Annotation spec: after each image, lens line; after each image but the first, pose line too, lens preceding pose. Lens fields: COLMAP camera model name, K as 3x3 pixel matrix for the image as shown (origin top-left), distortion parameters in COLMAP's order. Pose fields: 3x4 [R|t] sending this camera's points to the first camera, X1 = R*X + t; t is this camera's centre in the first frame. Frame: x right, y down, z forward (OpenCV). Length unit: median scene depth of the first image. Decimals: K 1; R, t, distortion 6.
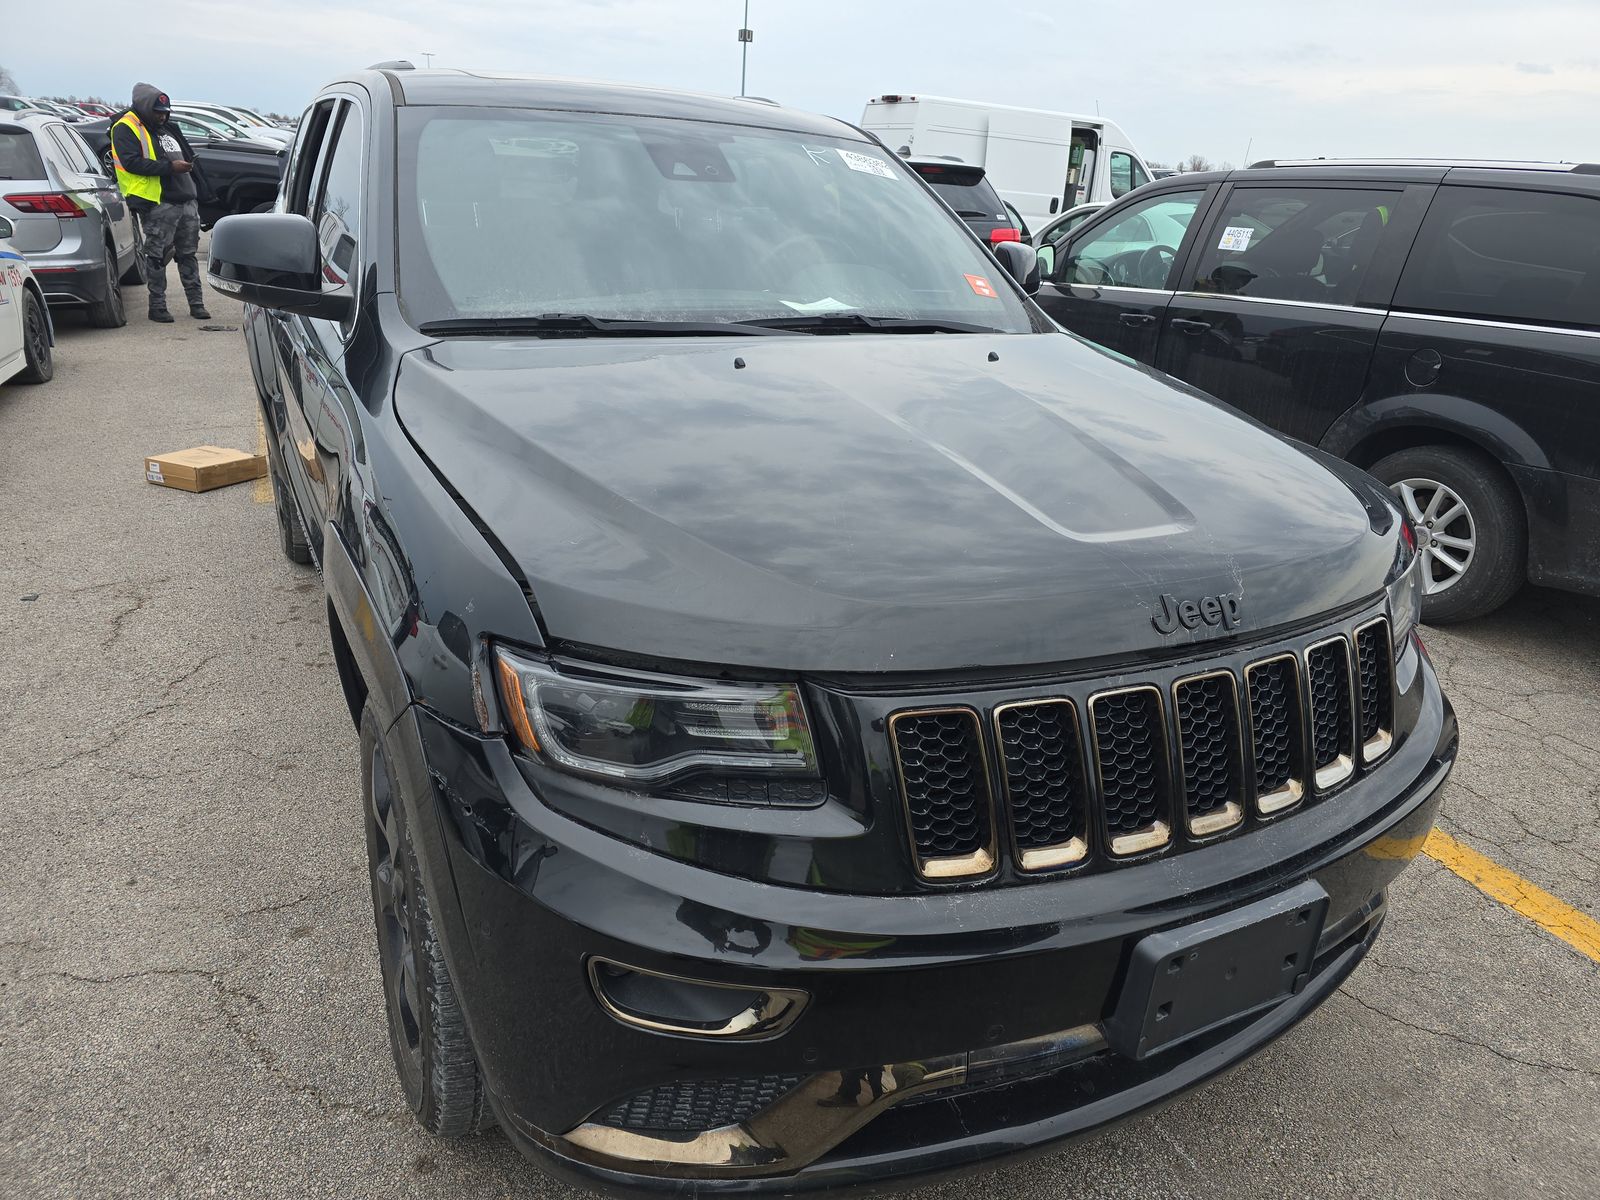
lens RADIAL K [[1118.6, 0, 800.0], [0, 1118.6, 600.0], [0, 0, 1]] dist [0.071476, -0.064075]
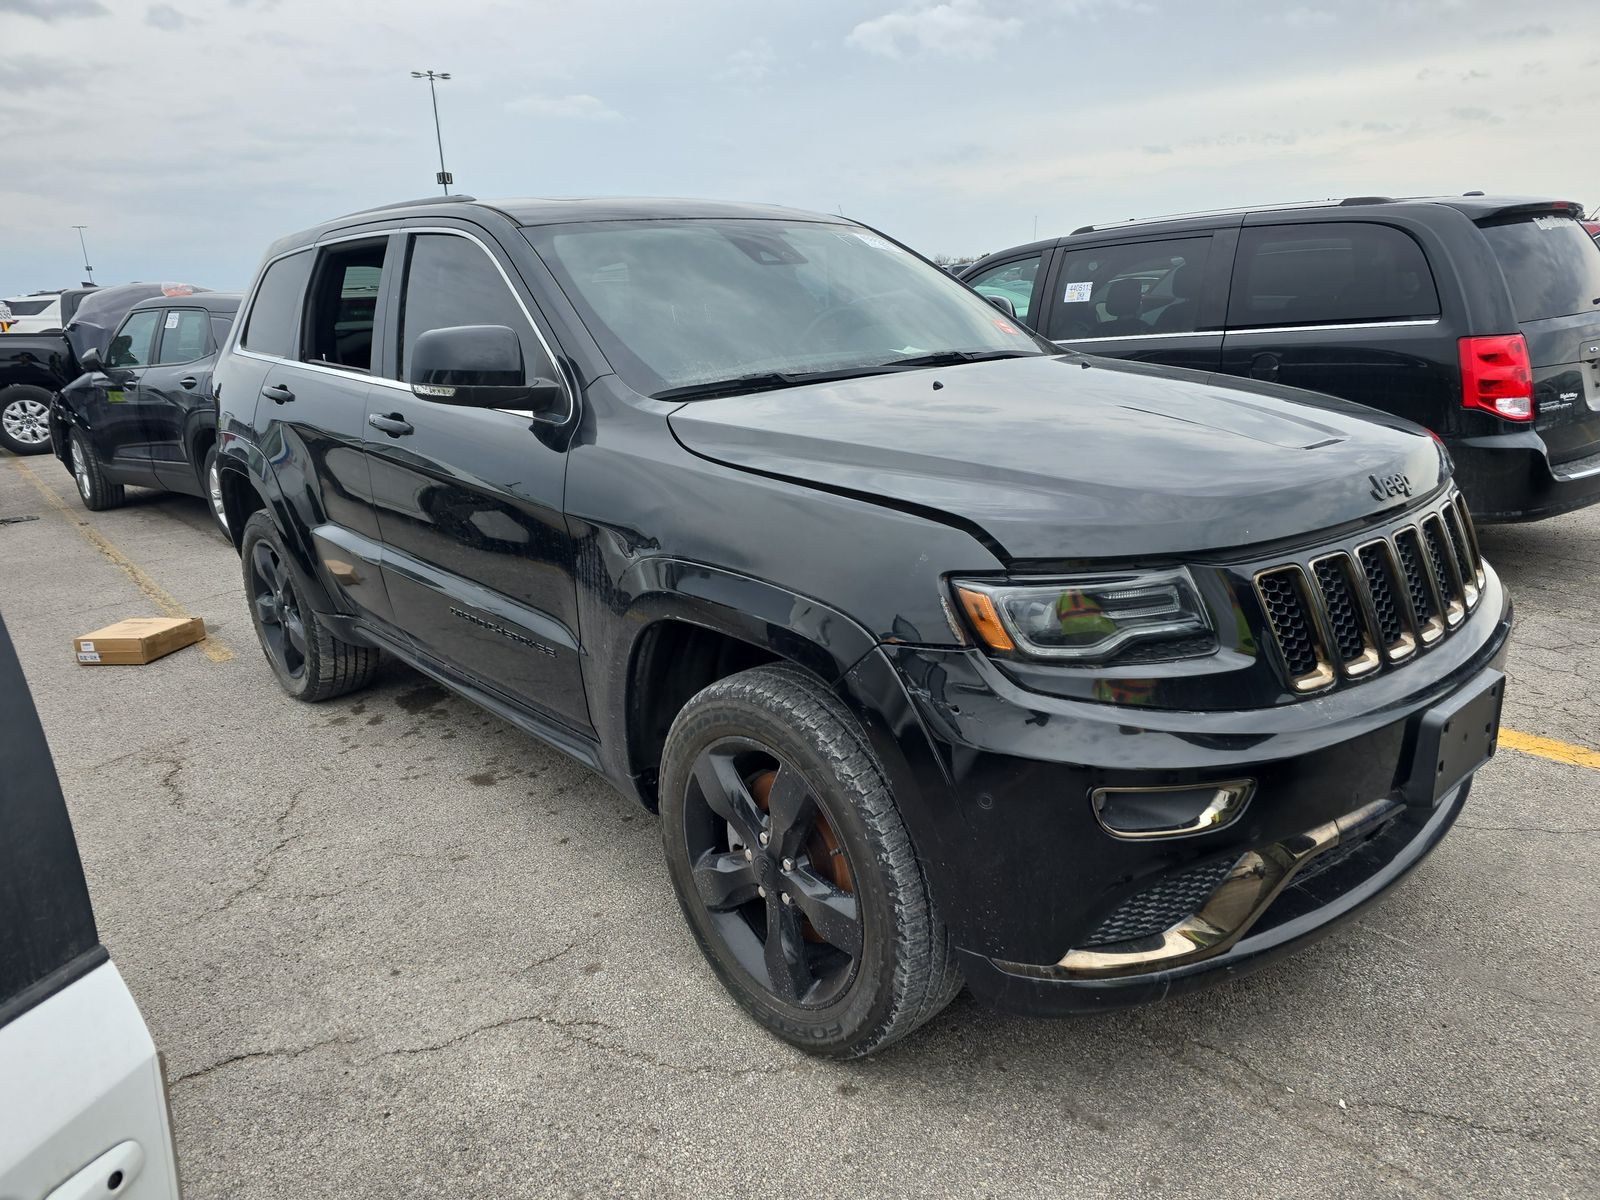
lens RADIAL K [[1126.9, 0, 848.3], [0, 1126.9, 589.5], [0, 0, 1]] dist [0.090055, -0.092913]
pose [[0.958765, -0.169057, 0.228451, -0.419122], [0.191481, 0.978256, -0.079688, 0.079491], [-0.210012, 0.120147, 0.970288, -0.145261]]
